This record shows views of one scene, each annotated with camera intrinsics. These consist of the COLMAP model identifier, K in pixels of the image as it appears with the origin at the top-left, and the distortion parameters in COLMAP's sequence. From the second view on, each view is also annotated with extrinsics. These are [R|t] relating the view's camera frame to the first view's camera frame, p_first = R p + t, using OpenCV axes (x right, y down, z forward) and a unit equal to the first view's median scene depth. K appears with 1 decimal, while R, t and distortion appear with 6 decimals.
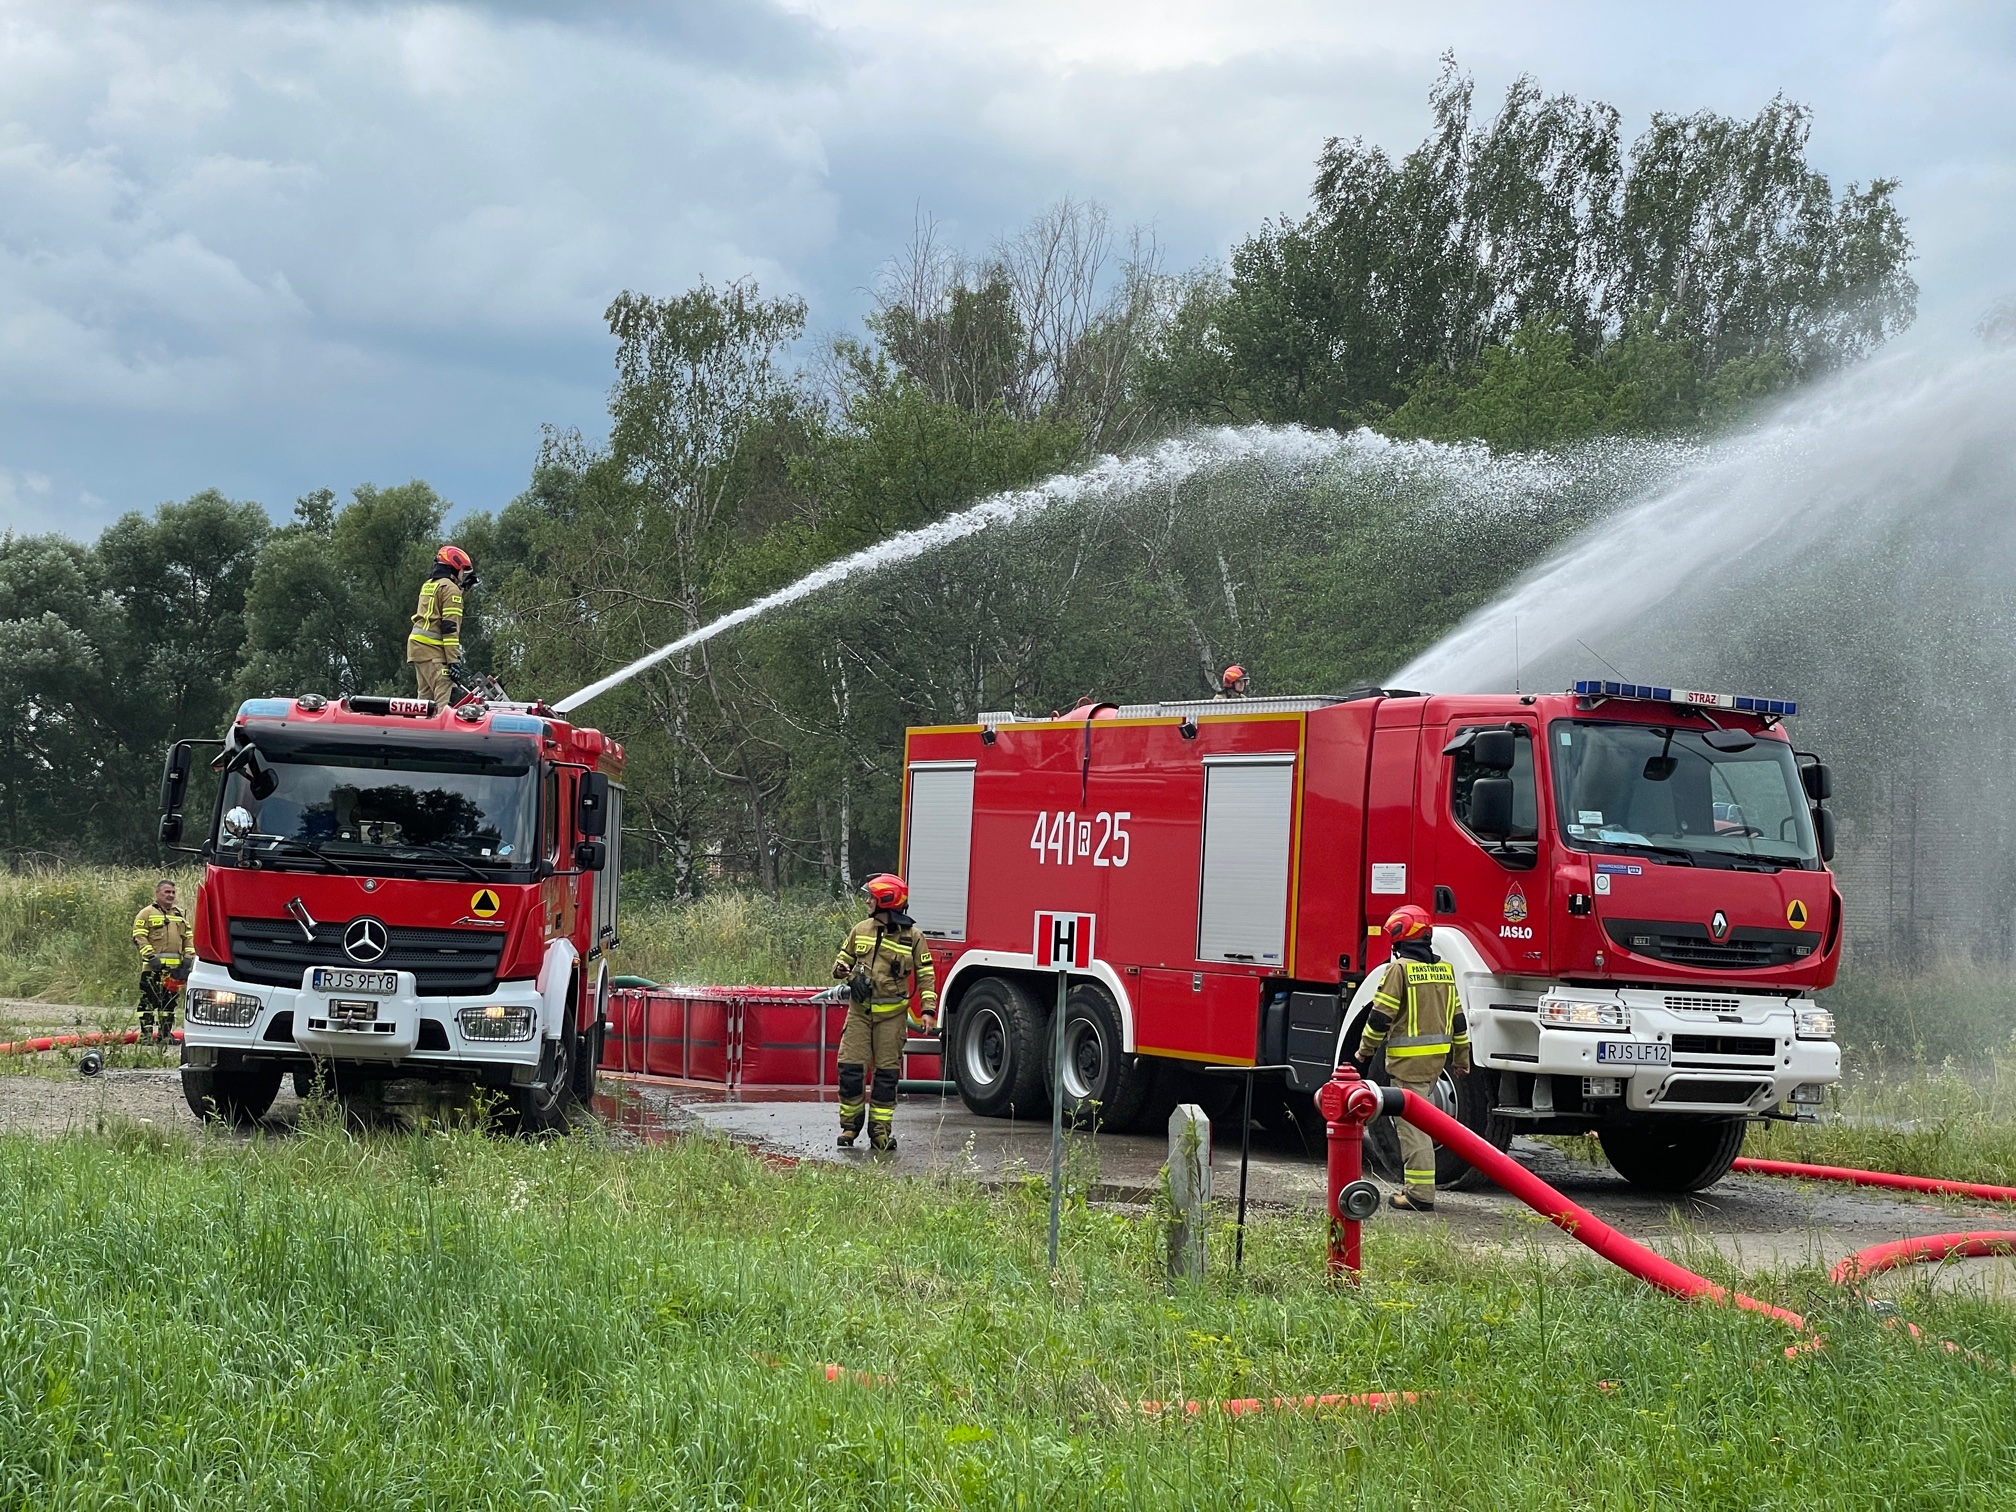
lens RADIAL K [[3002.1, 0, 1006.3], [0, 3002.1, 758.7], [0, 0, 1]] dist [-0.021129, 0.000000]
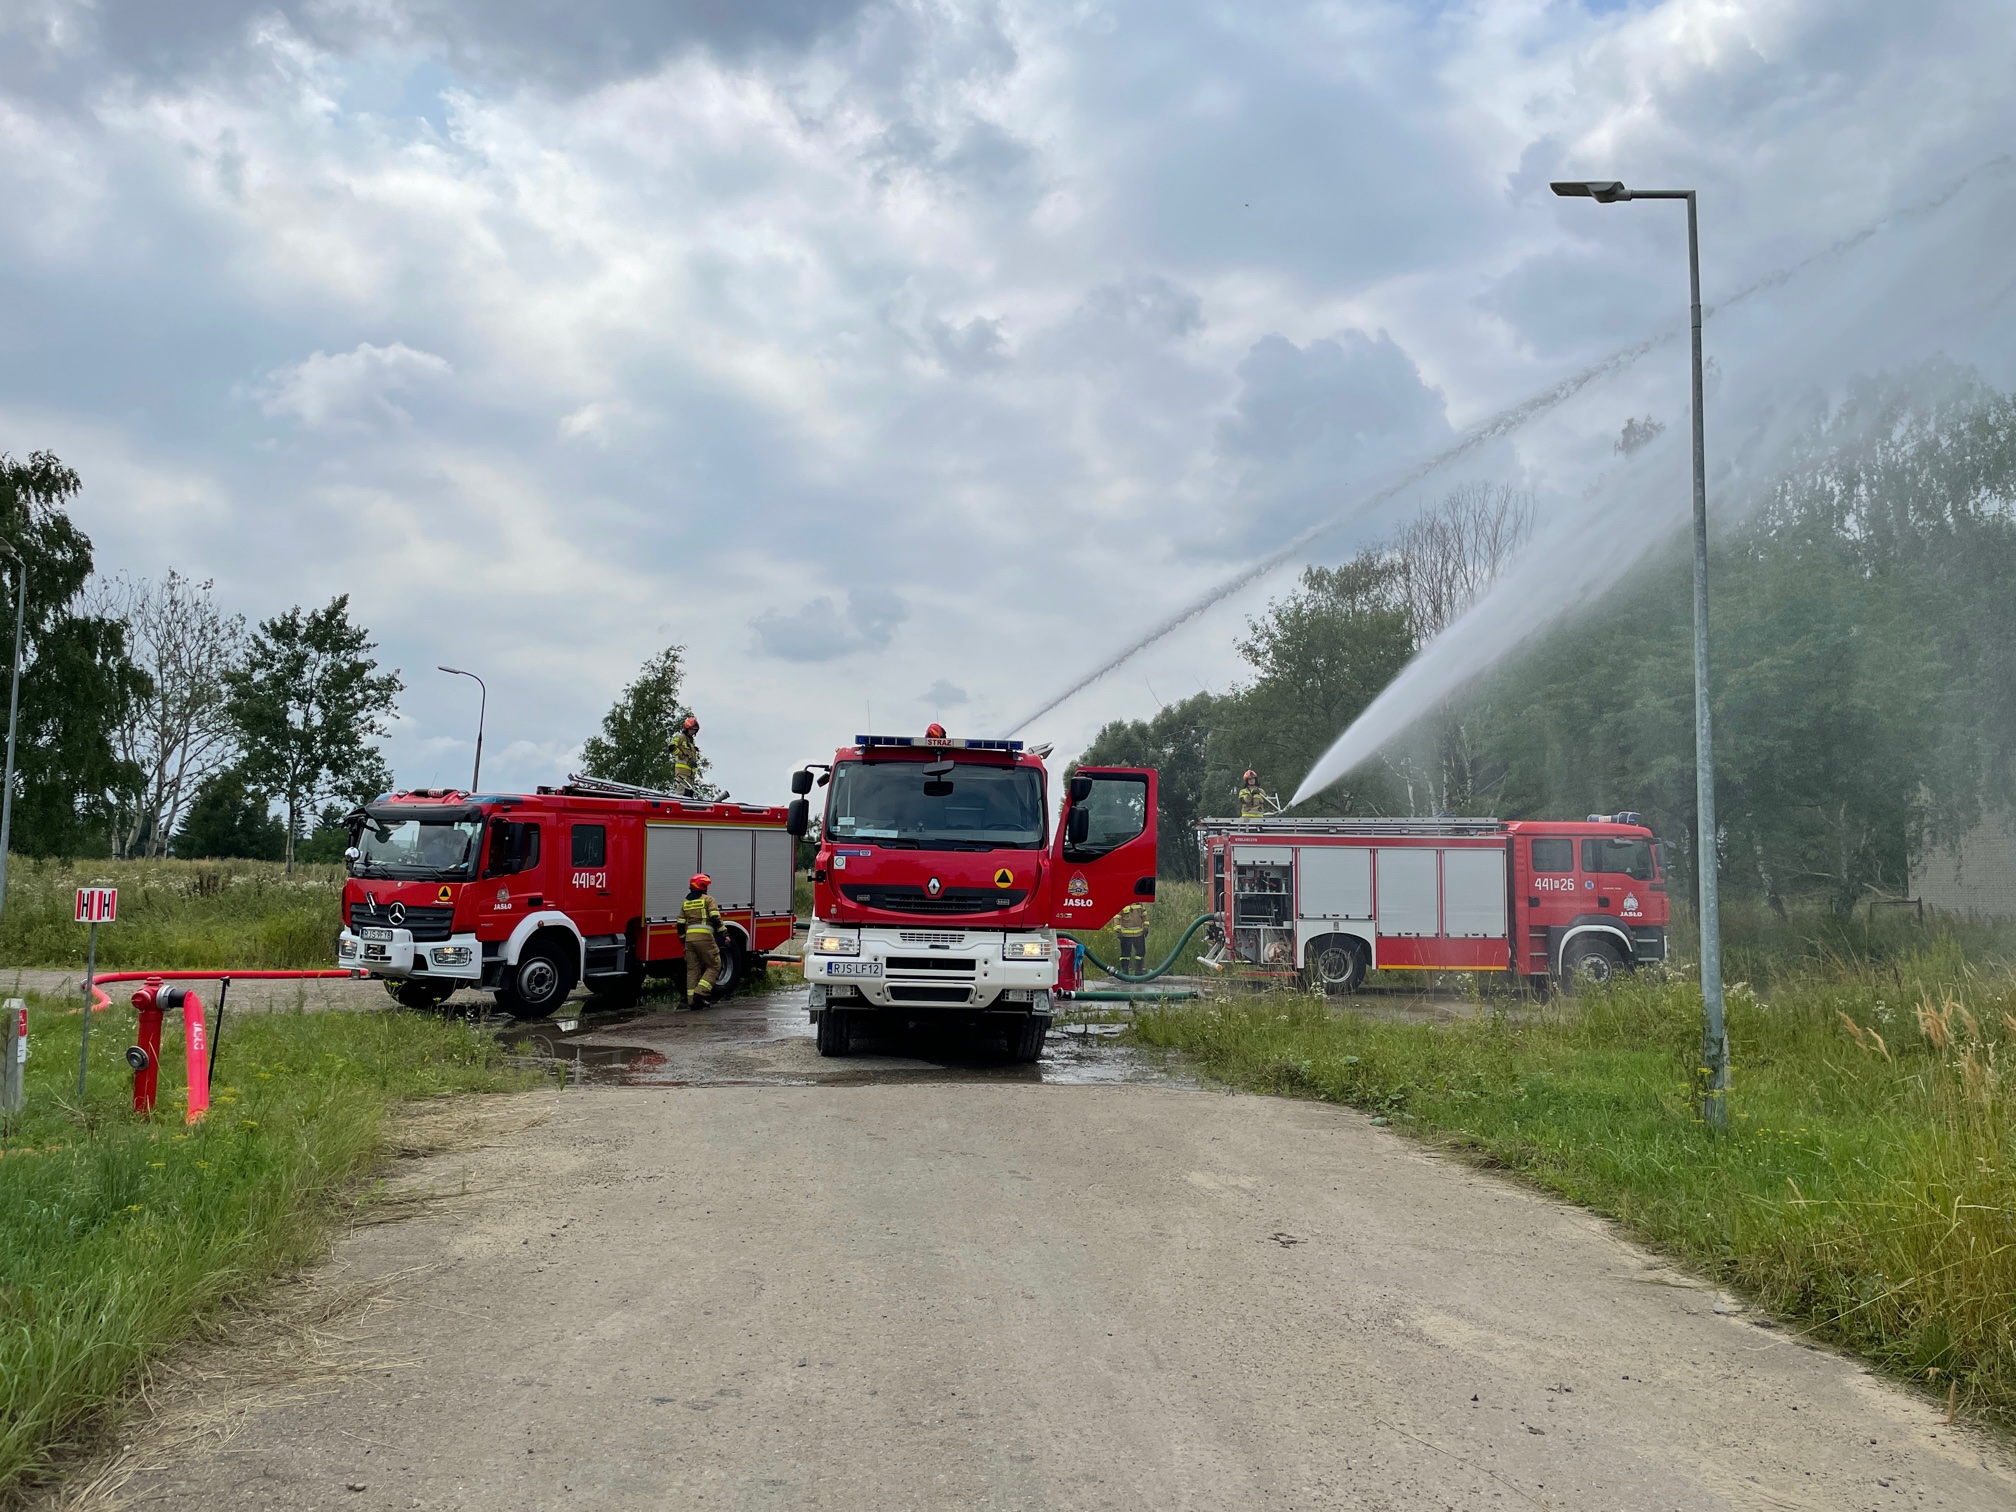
lens RADIAL K [[1530.7, 0, 1008.0], [0, 1530.7, 757.4], [0, 0, 1]] dist [-0.000797, -0.000363]
pose [[0.899378, -0.064077, -0.432450, 0.617142], [0.045497, 0.997548, -0.053187, 0.032428], [0.434798, 0.028160, 0.900088, 0.296461]]
